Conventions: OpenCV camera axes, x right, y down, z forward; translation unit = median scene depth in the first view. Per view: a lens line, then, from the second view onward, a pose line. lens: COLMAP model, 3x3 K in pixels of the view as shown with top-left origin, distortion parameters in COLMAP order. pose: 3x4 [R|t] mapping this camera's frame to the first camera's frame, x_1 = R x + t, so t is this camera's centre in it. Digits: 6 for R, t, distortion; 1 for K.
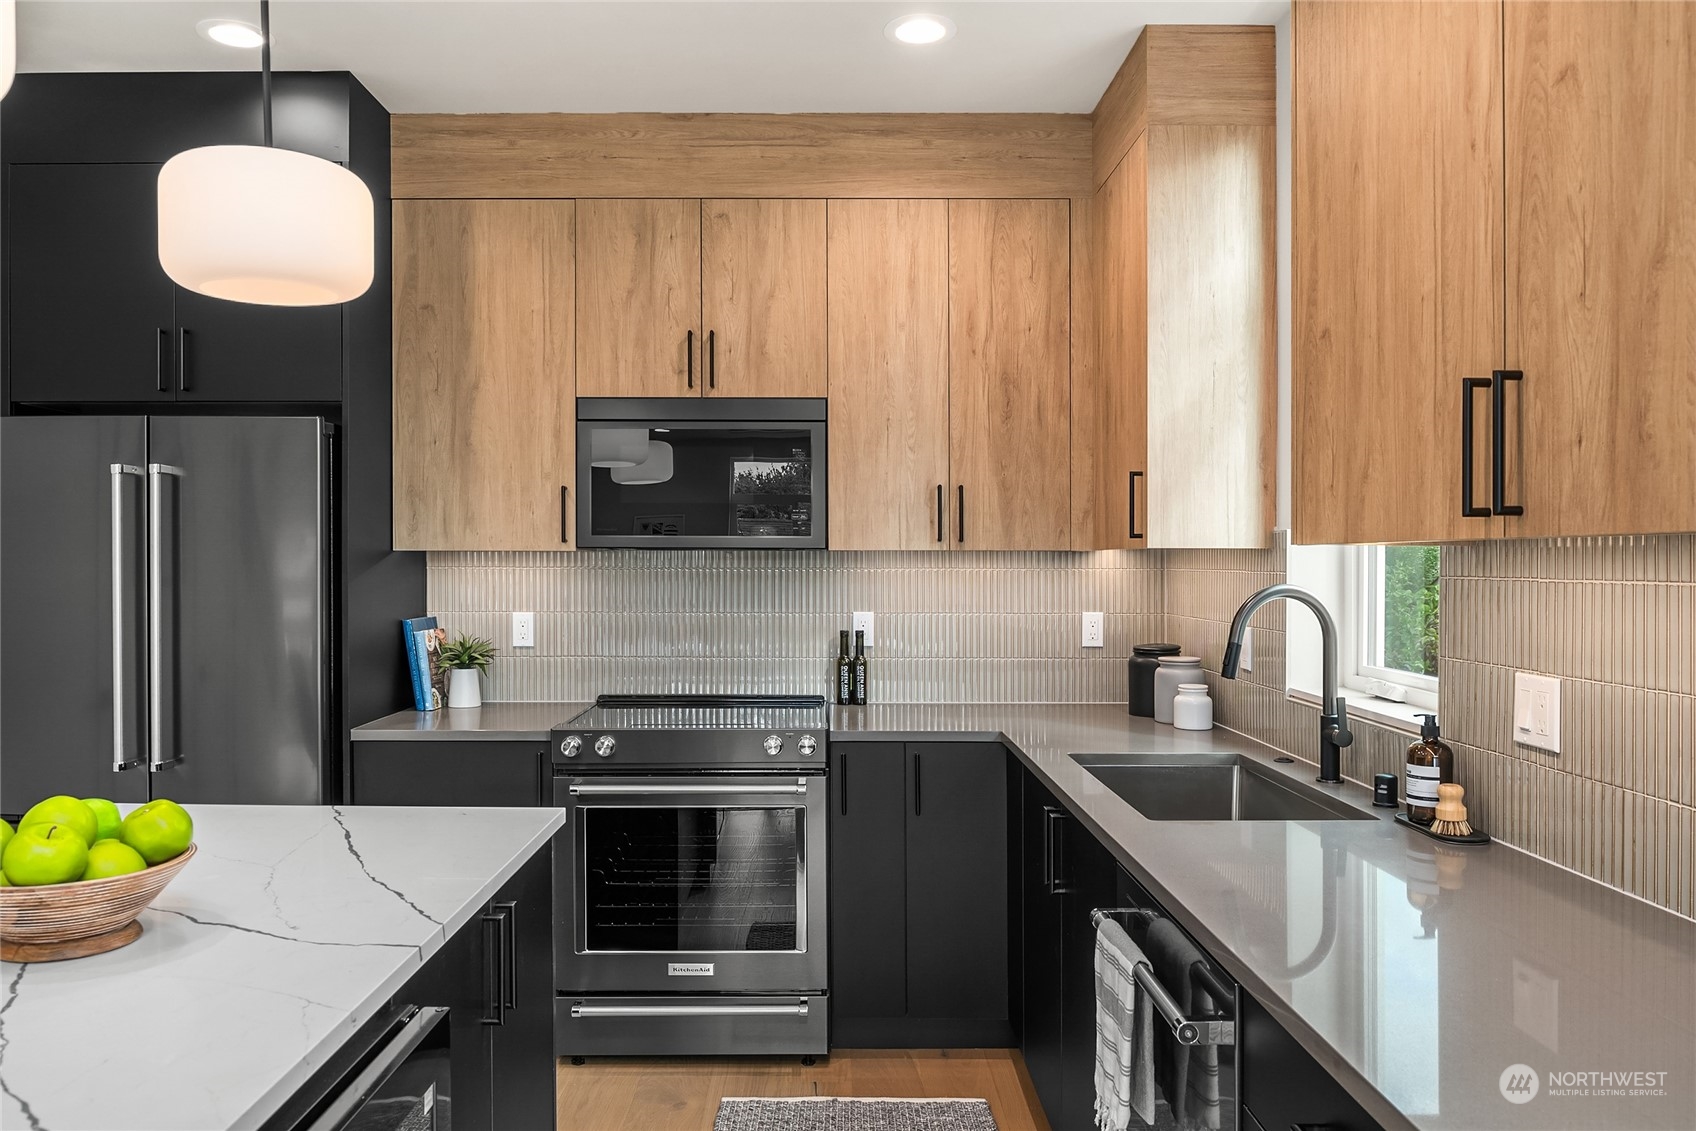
lens RADIAL K [[1210.1, 0, 815.3], [0, 1210.1, 593.3], [0, 0, 1]] dist [-0.012661, -0.003569]
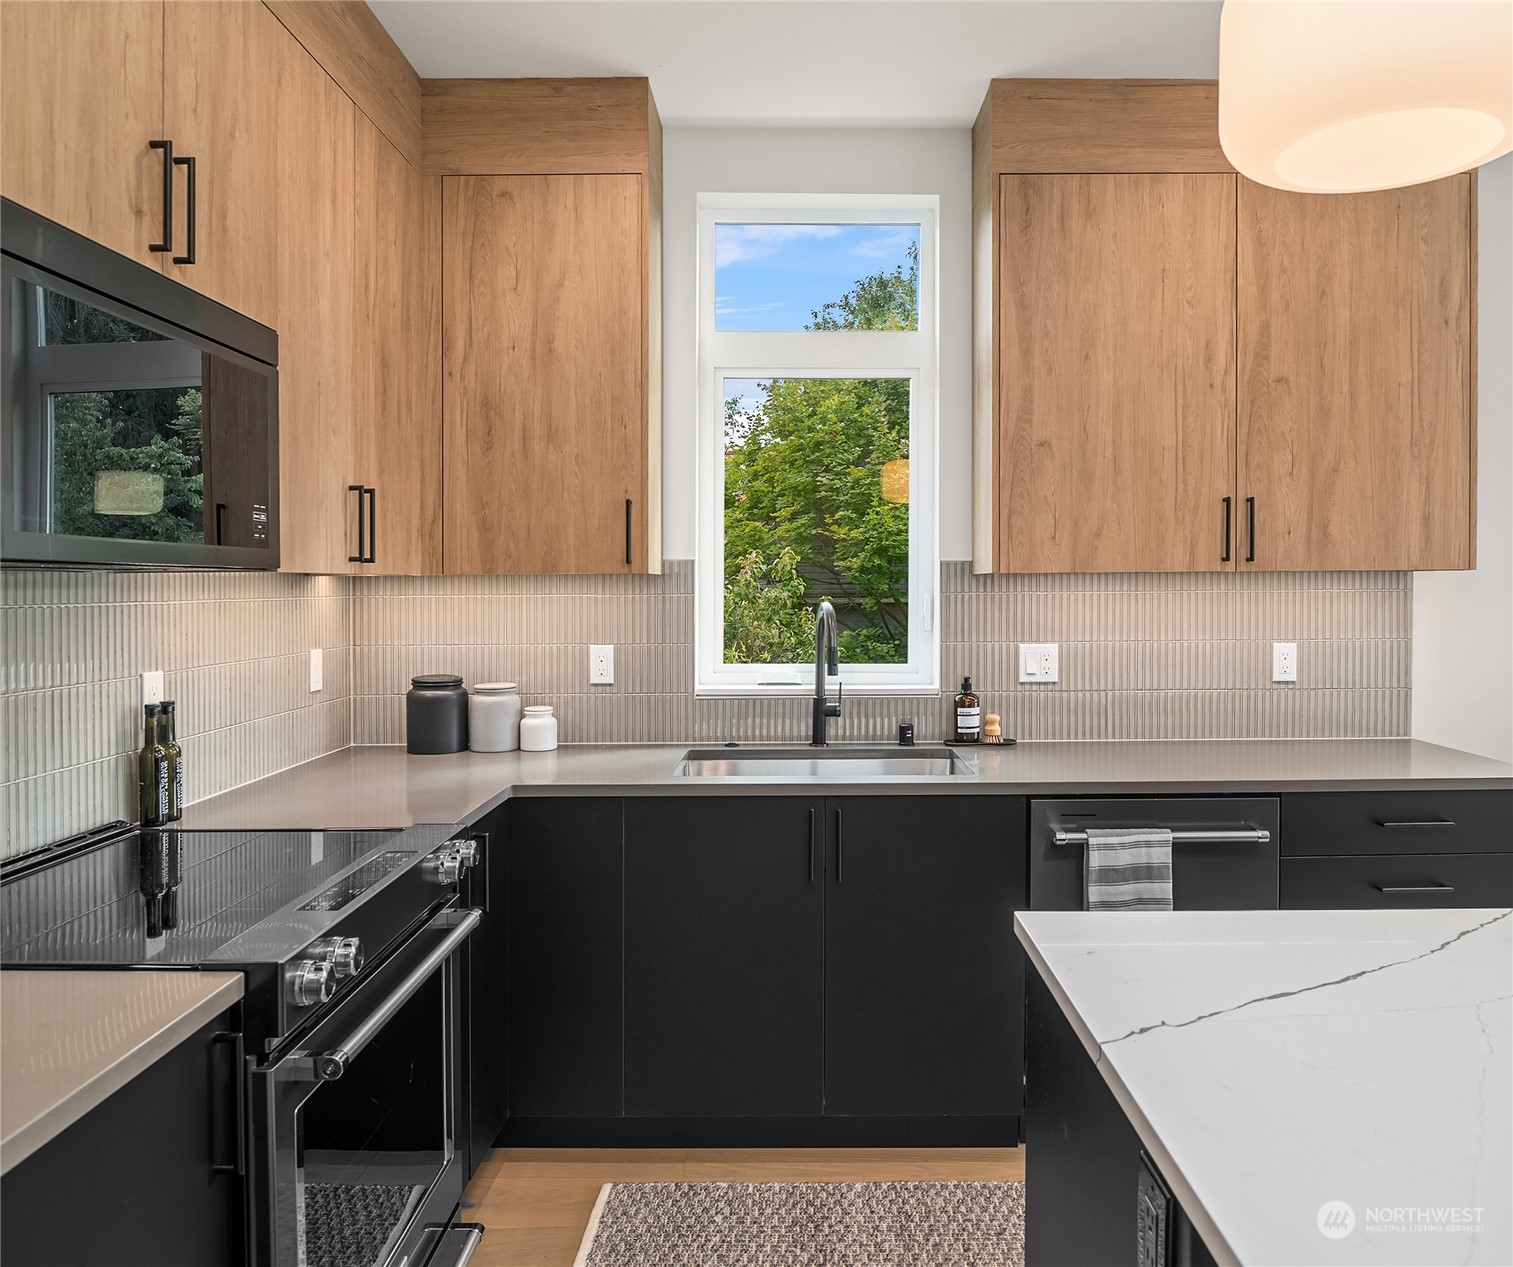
lens RADIAL K [[1058.2, 0, 763.6], [0, 1058.2, 596.7], [0, 0, 1]] dist [-0.018176, -0.003831]
pose [[0.001535, -0.014861, 0.999888, -0.545998], [0.031363, 0.999398, 0.014806, -0.022207], [-0.999507, 0.031337, 0.002000, 0.745462]]
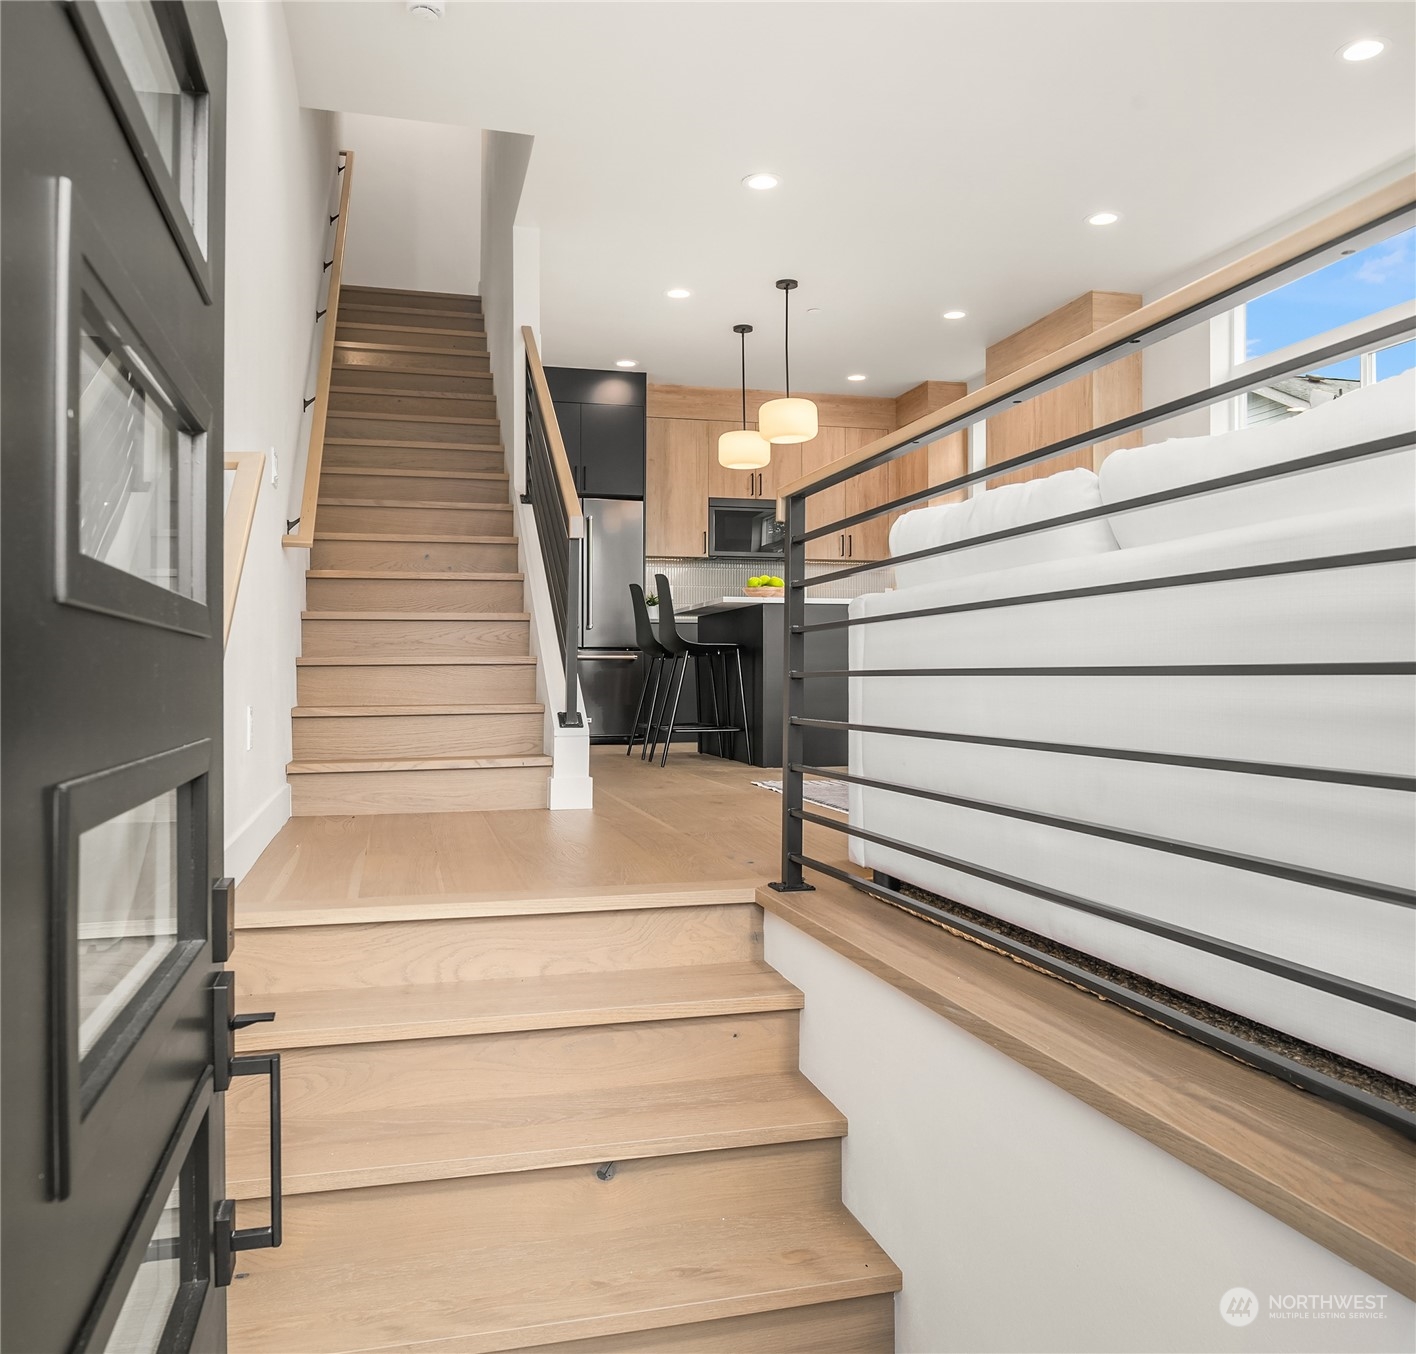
lens RADIAL K [[1218.8, 0, 703.0], [0, 1218.8, 674.0], [0, 0, 1]] dist [-0.014831, -0.006619]
pose [[0.968799, -0.001693, 0.247843, -0.853815], [0.009189, 0.999535, -0.029091, 0.288973], [-0.247678, 0.030460, 0.968363, -1.493663]]
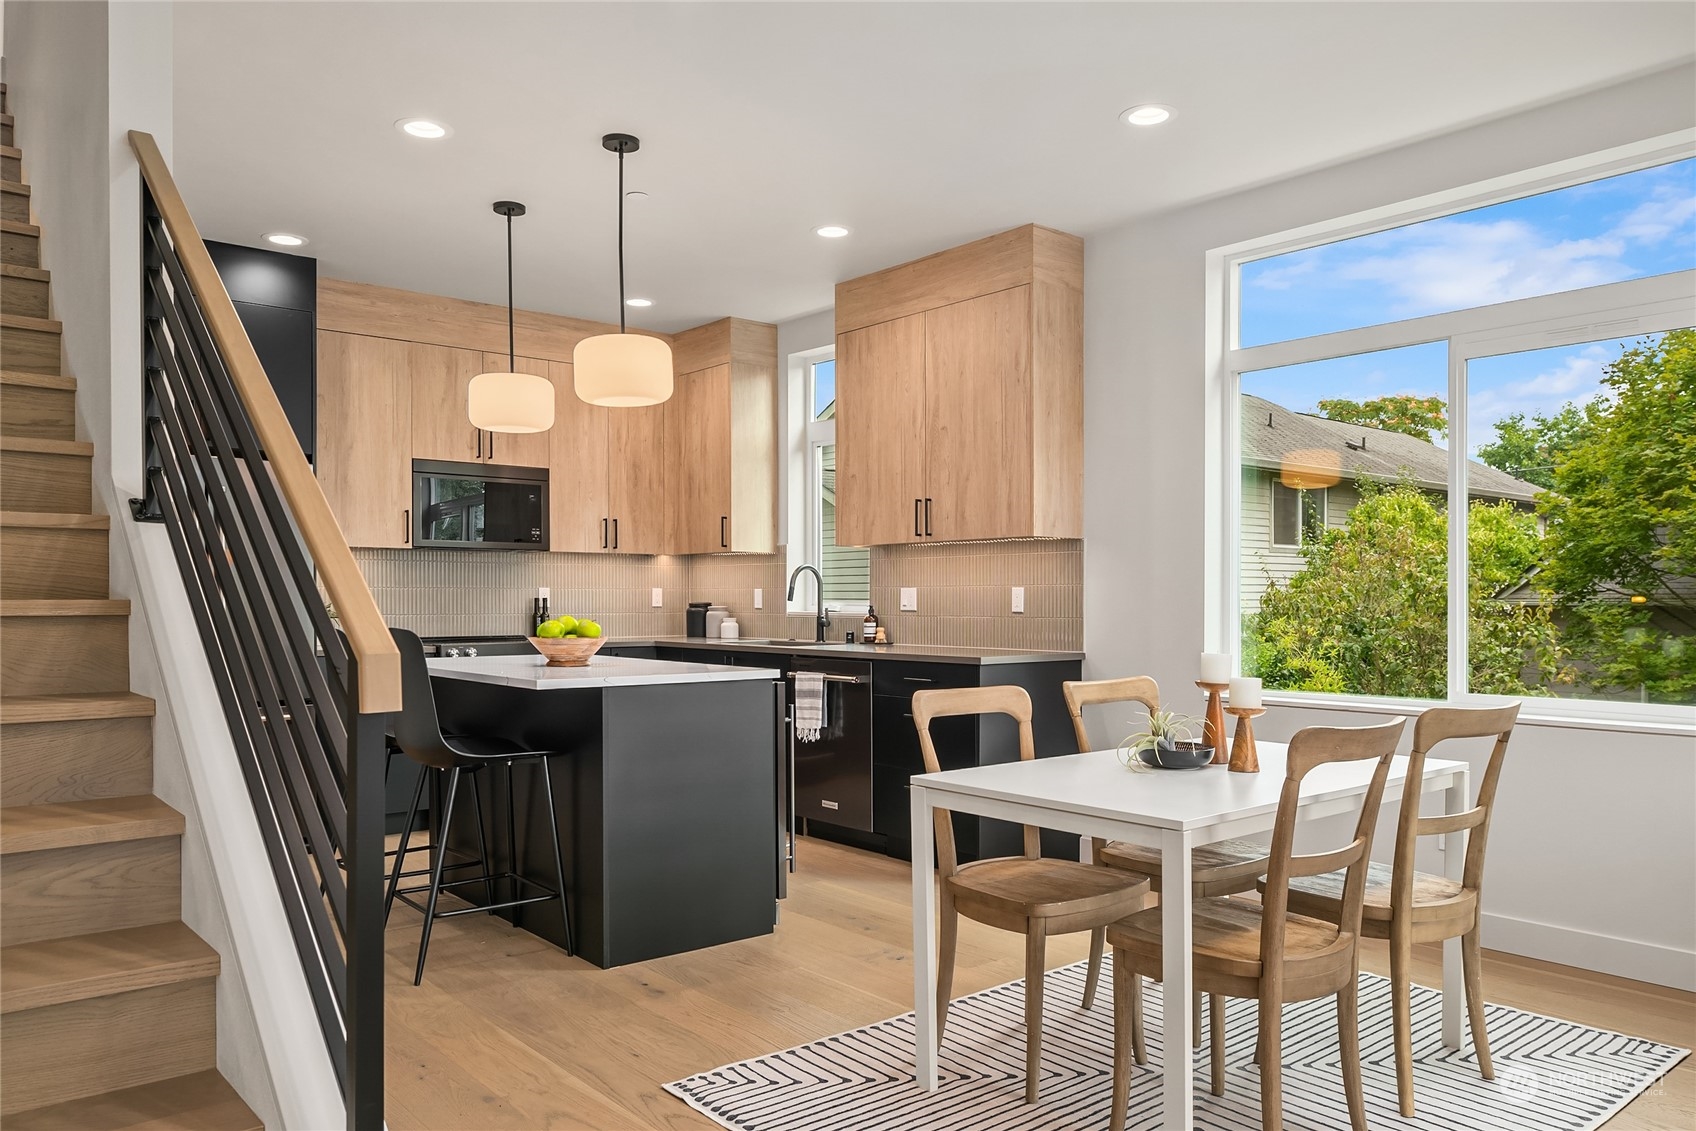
lens RADIAL K [[1210.1, 0, 874.6], [0, 1210.1, 621.4], [0, 0, 1]] dist [-0.012661, -0.003569]
pose [[0.756923, -0.012865, 0.653377, -0.822979], [0.018321, 0.999831, -0.001538, 0.083291], [-0.653247, 0.013135, 0.757031, -0.715609]]
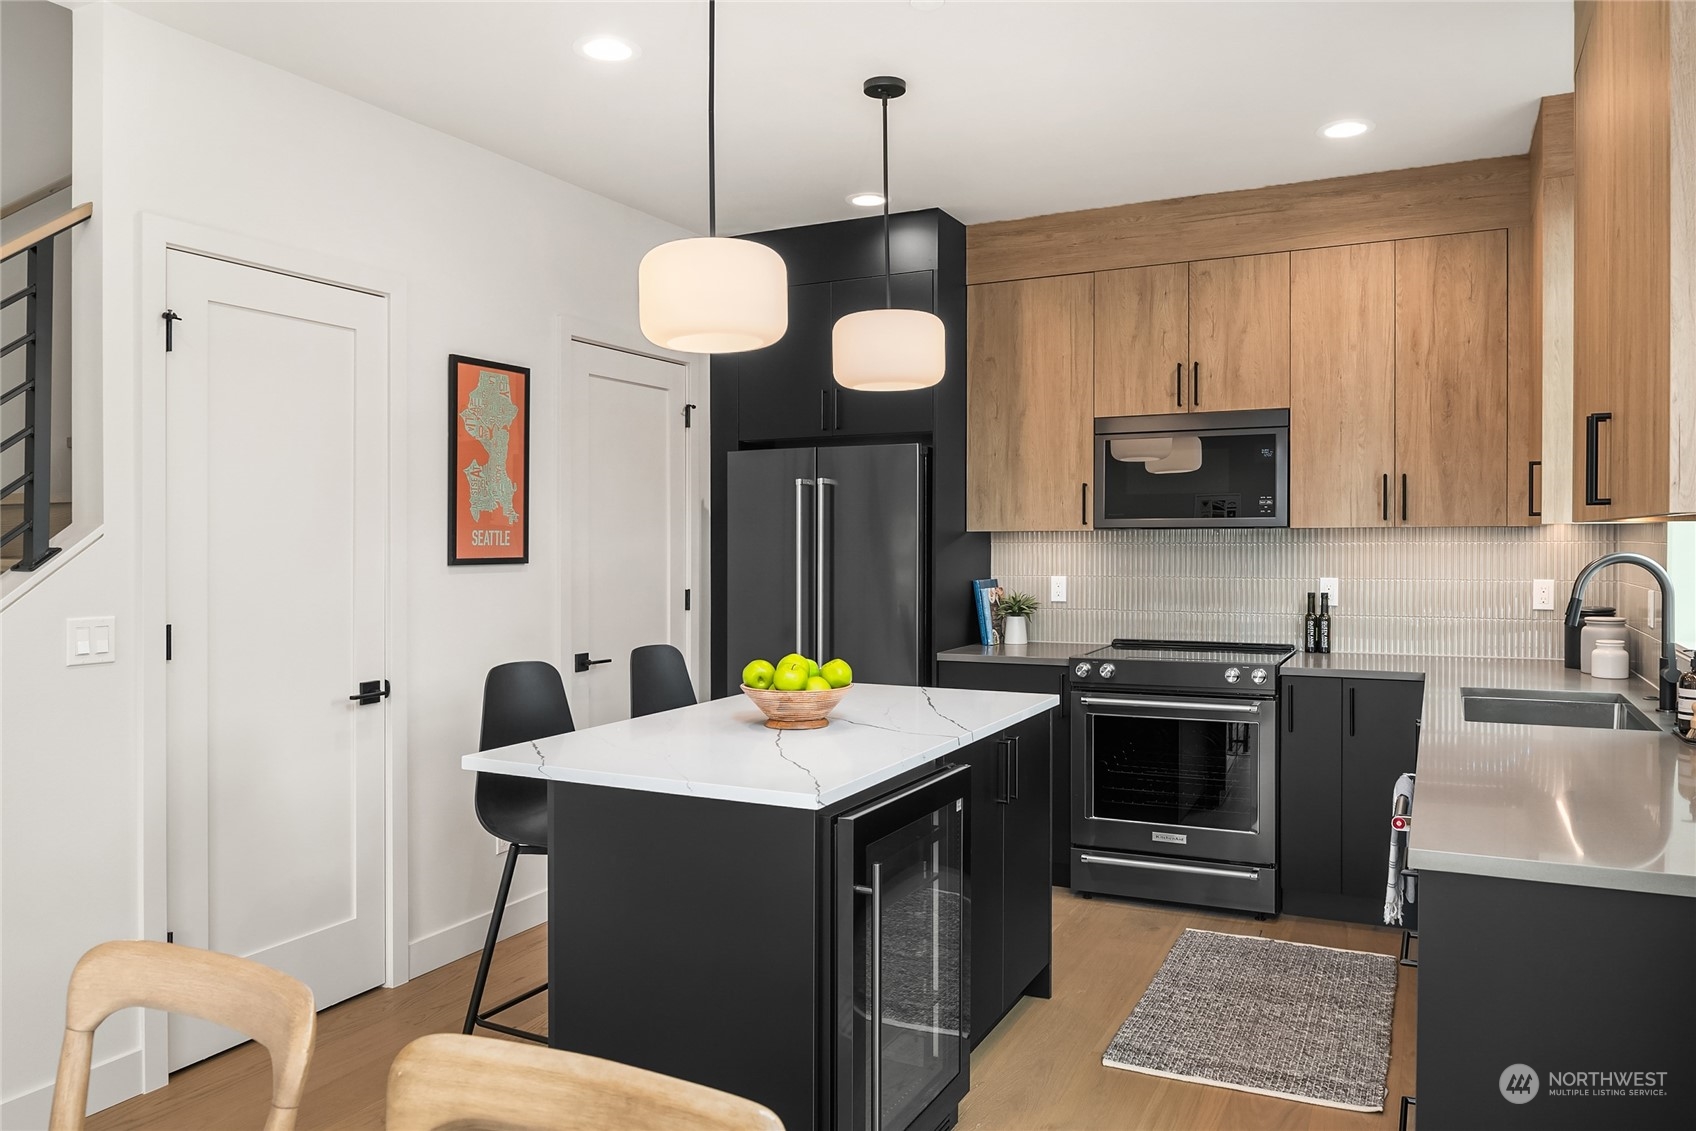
lens RADIAL K [[1210.1, 0, 833.9], [0, 1210.1, 578.3], [0, 0, 1]] dist [-0.012661, -0.003569]
pose [[0.893122, 0.007785, -0.449748, 0.154647], [-0.005673, 0.999966, 0.006045, 0.012162], [0.449779, -0.002848, 0.893135, -0.349480]]
